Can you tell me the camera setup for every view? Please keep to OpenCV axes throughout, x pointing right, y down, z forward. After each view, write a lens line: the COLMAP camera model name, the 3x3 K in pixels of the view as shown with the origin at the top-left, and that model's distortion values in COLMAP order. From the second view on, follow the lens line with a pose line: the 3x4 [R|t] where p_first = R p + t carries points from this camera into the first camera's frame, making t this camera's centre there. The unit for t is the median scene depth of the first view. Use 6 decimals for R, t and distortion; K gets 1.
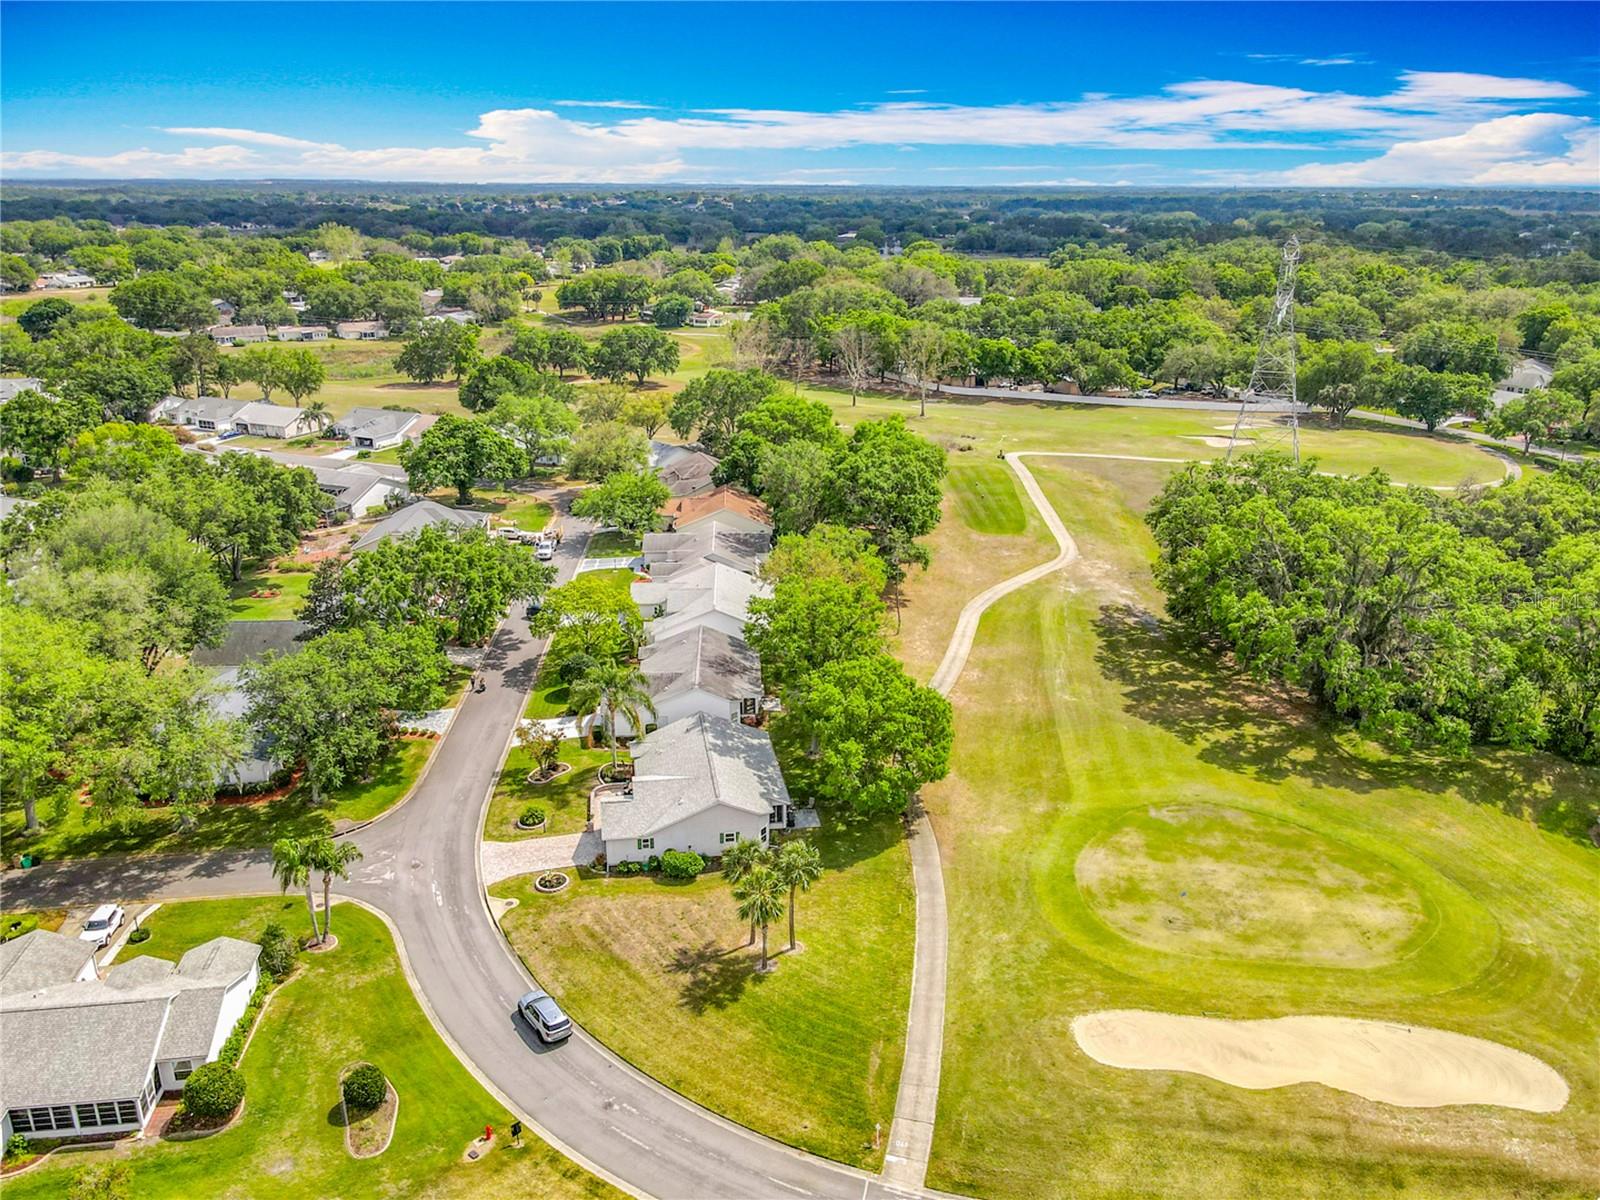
lens RADIAL K [[1166.3, 0, 799.8], [0, 1166.3, 576.6], [0, 0, 1]] dist [0.000759, 0.096160]
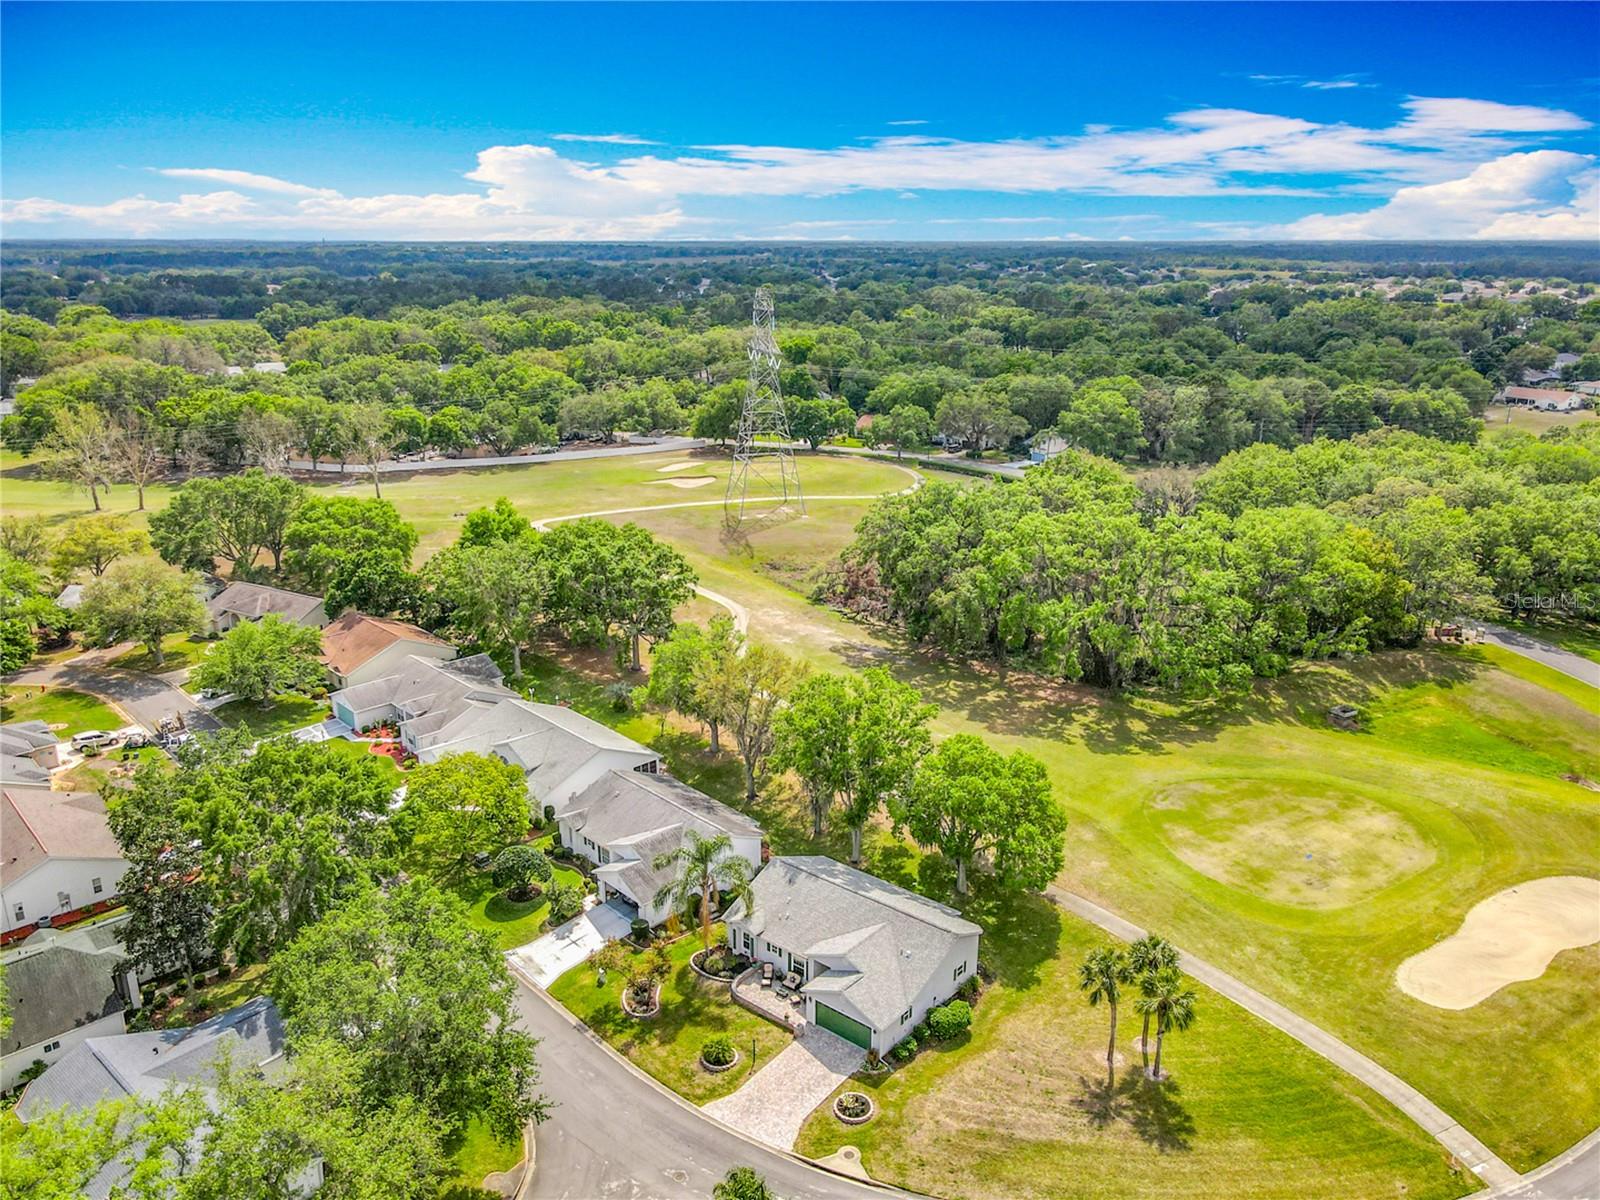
lens RADIAL K [[1136.8, 0, 763.2], [0, 1136.8, 660.7], [0, 0, 1]] dist [0.041579, -0.022903]
pose [[0.769677, -0.233509, 0.594198, -0.729300], [0.215396, 0.971119, 0.102626, -0.149807], [-0.601001, 0.048999, 0.797745, 0.426063]]
